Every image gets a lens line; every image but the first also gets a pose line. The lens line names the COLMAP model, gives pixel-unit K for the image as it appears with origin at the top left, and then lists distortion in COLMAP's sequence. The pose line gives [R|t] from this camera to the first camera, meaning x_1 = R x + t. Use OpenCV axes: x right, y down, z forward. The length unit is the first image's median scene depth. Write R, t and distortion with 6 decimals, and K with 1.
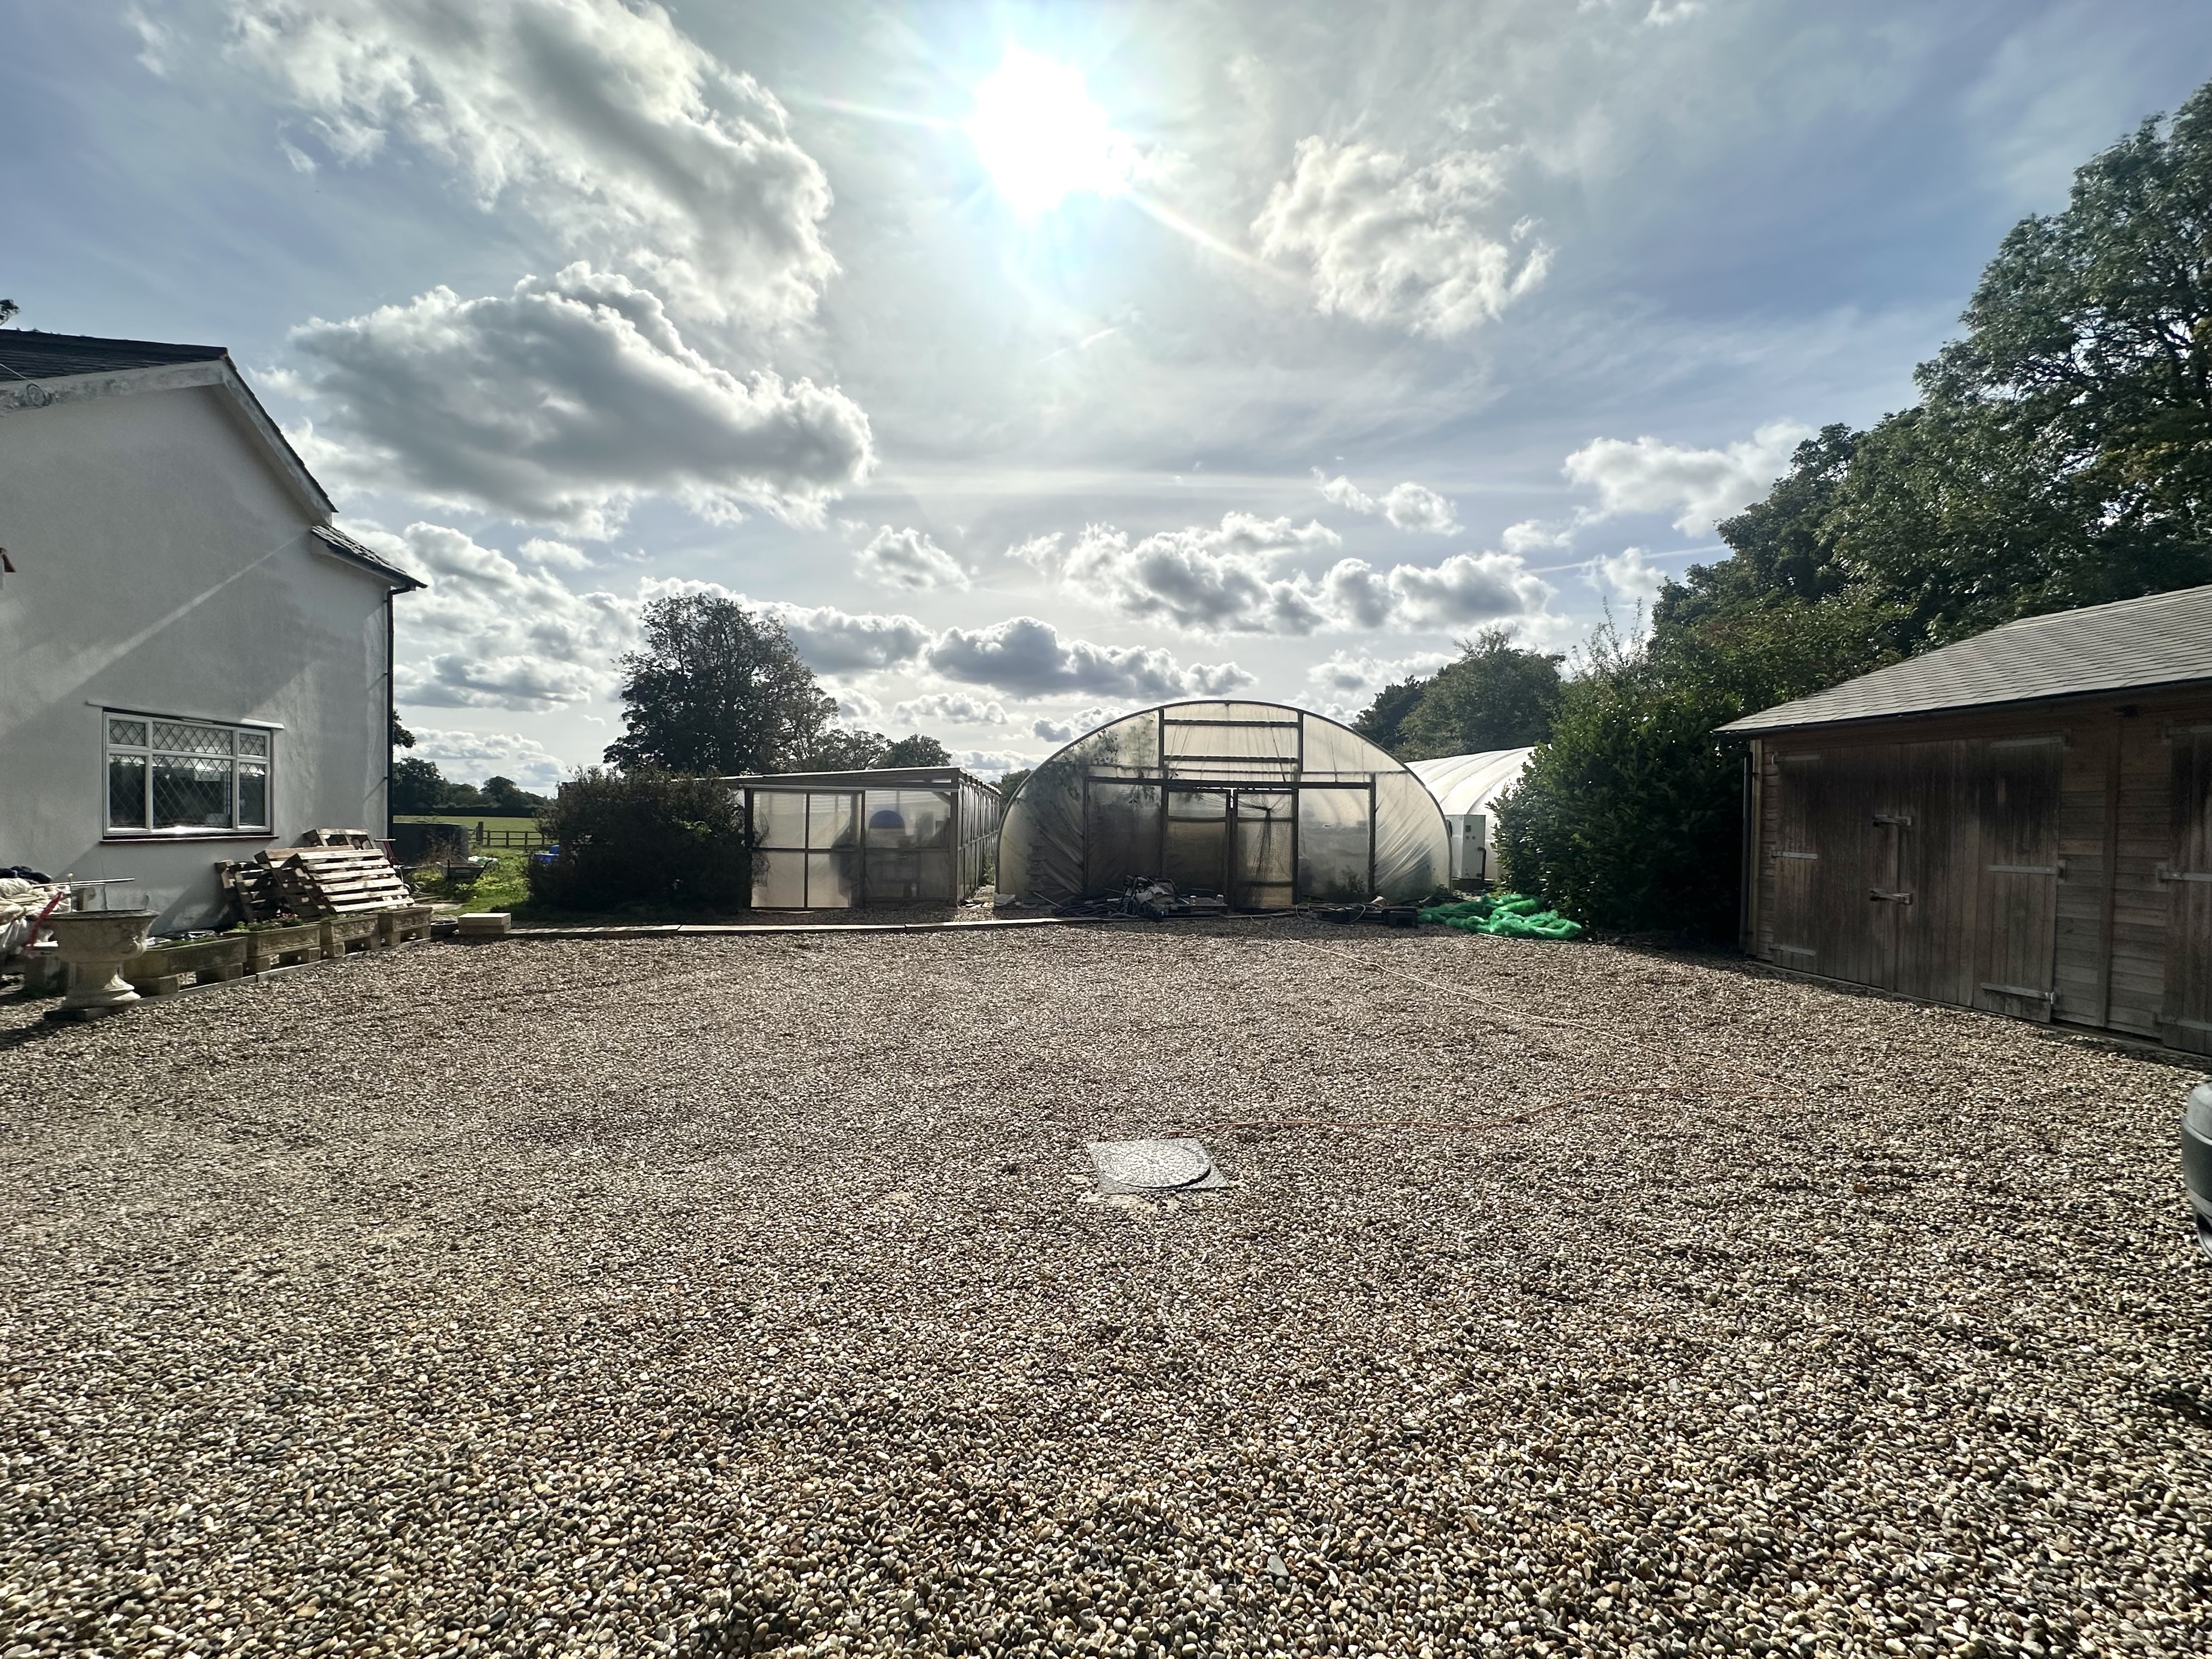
lens RADIAL K [[892.6, 0, 1121.8], [0, 892.6, 814.1], [0, 0, 1]] dist [0.002125, 0.000081]
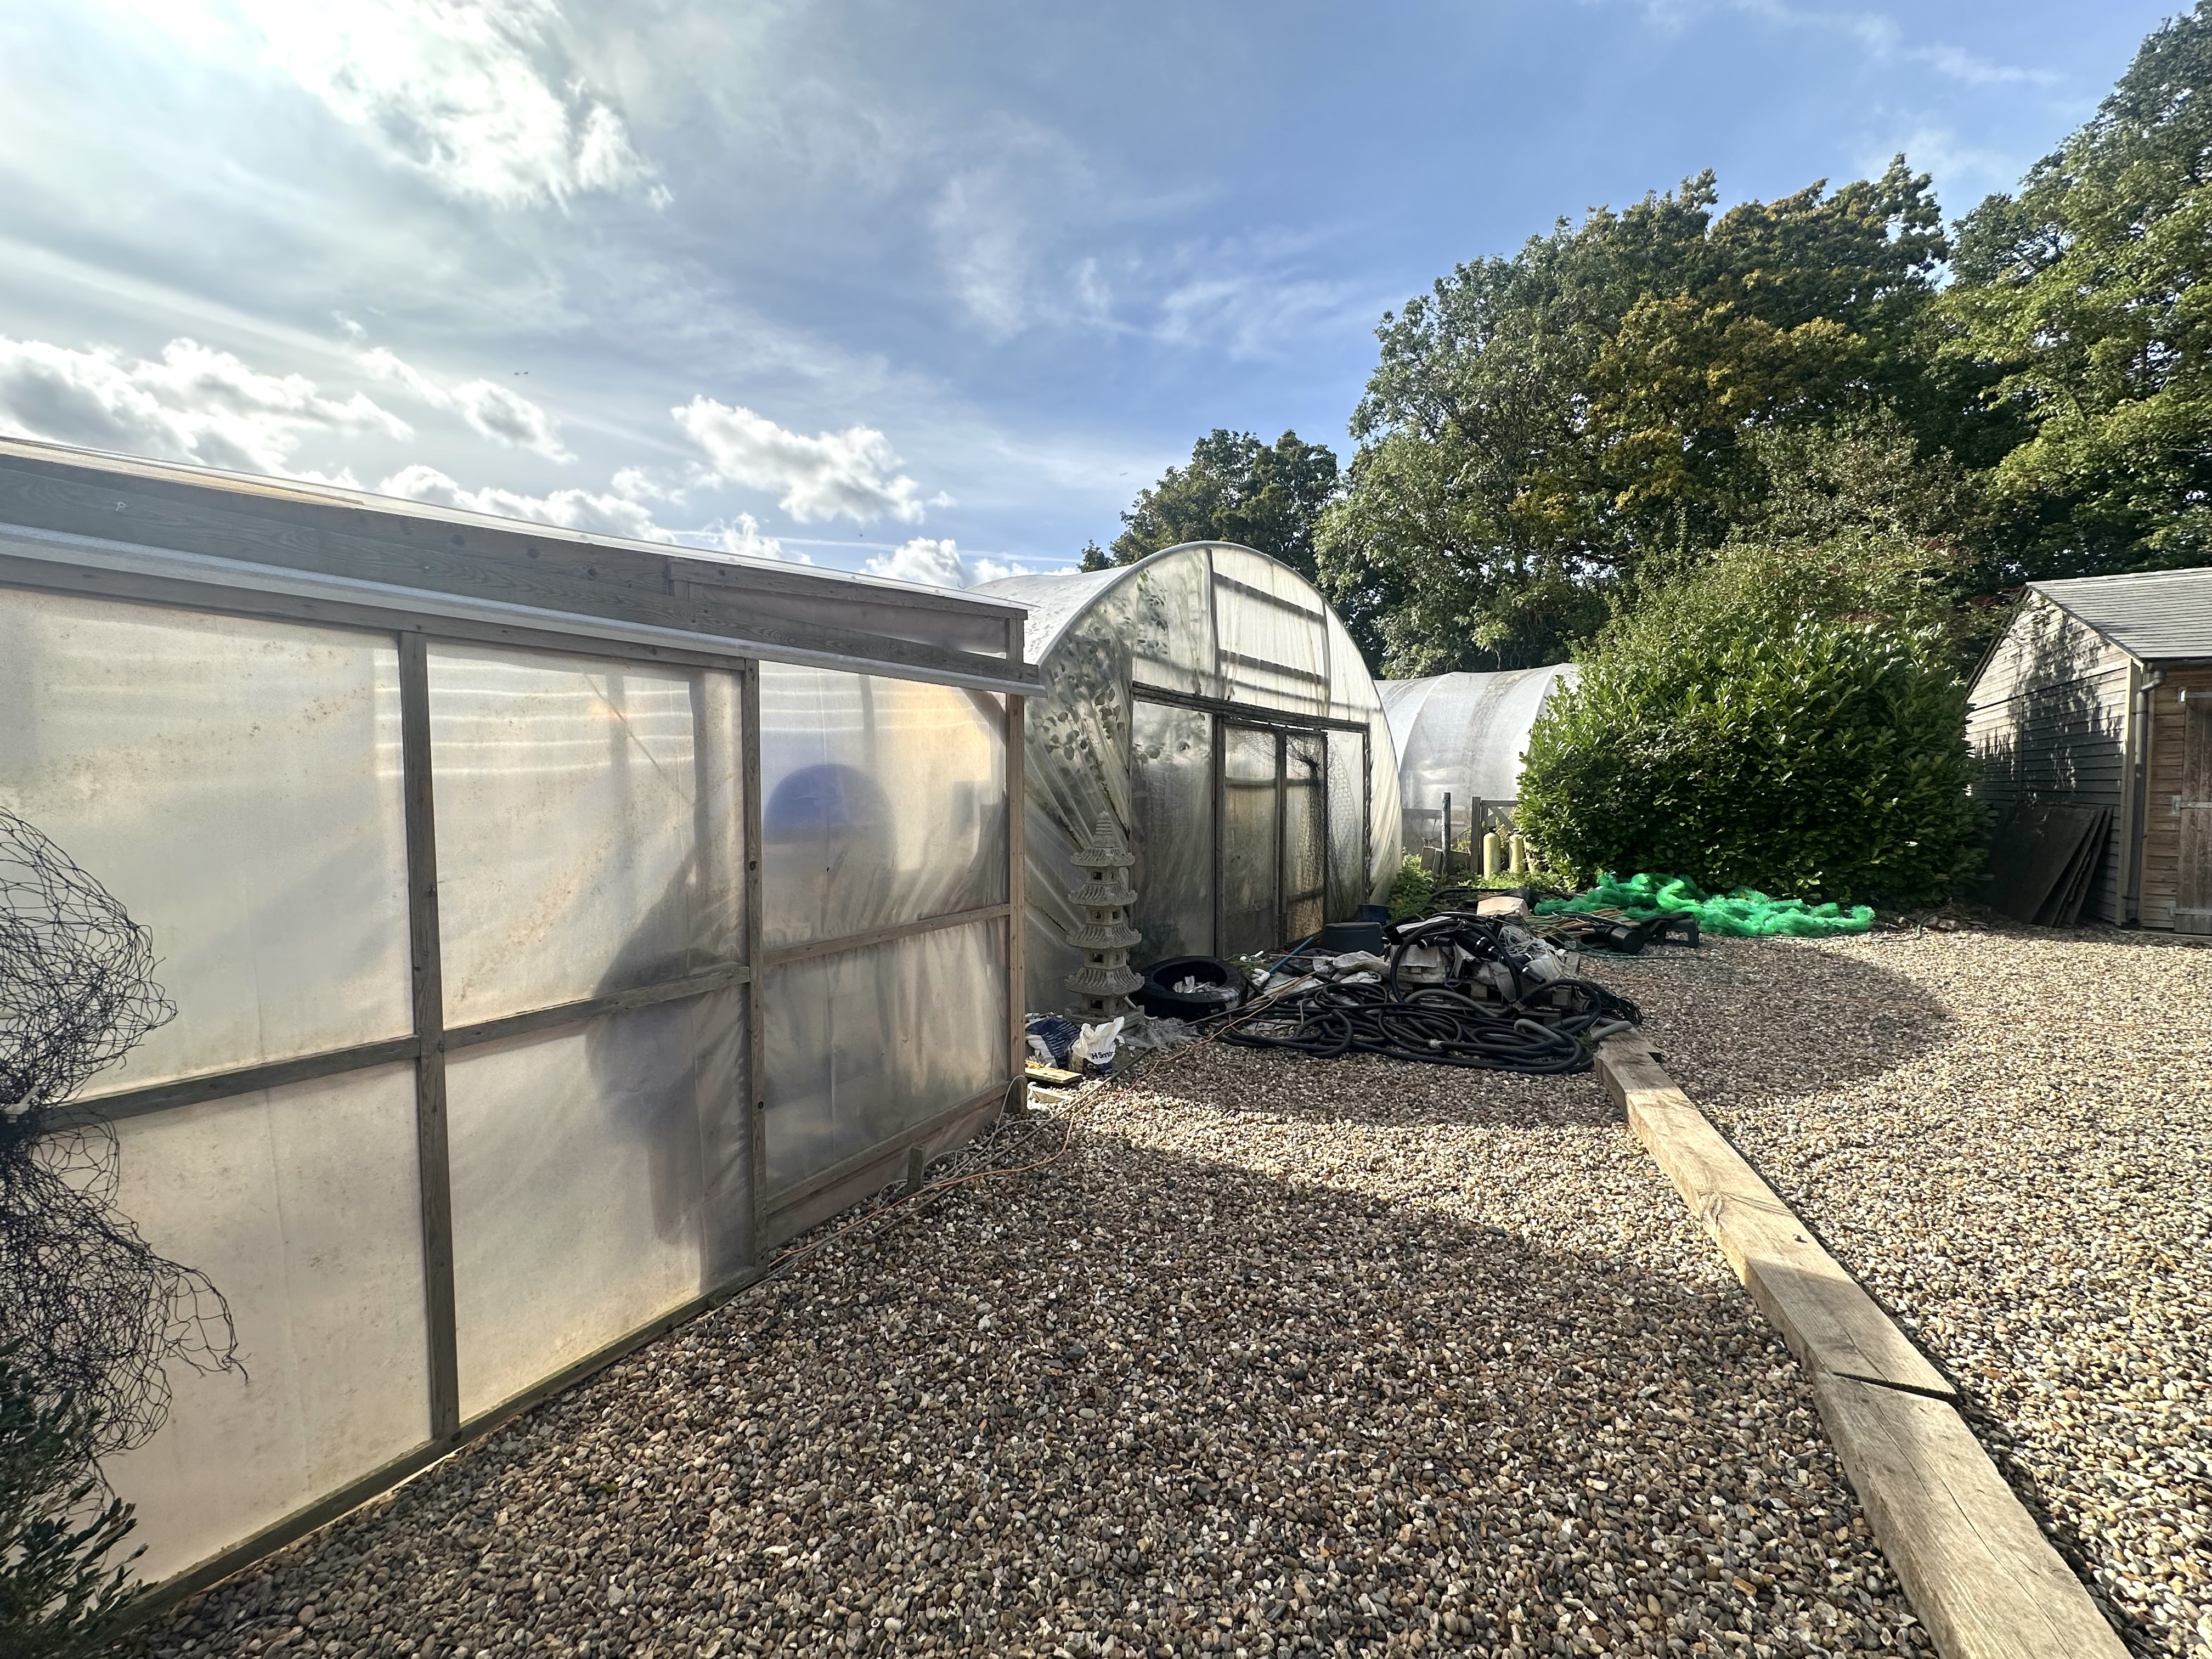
lens RADIAL K [[892.6, 0, 1092.4], [0, 892.6, 822.3], [0, 0, 1]] dist [0.002125, 0.000081]
pose [[0.635695, -0.050911, 0.770260, -0.068870], [0.015316, 0.998458, 0.053353, -0.000167], [-0.771788, -0.022119, 0.635495, 0.141612]]
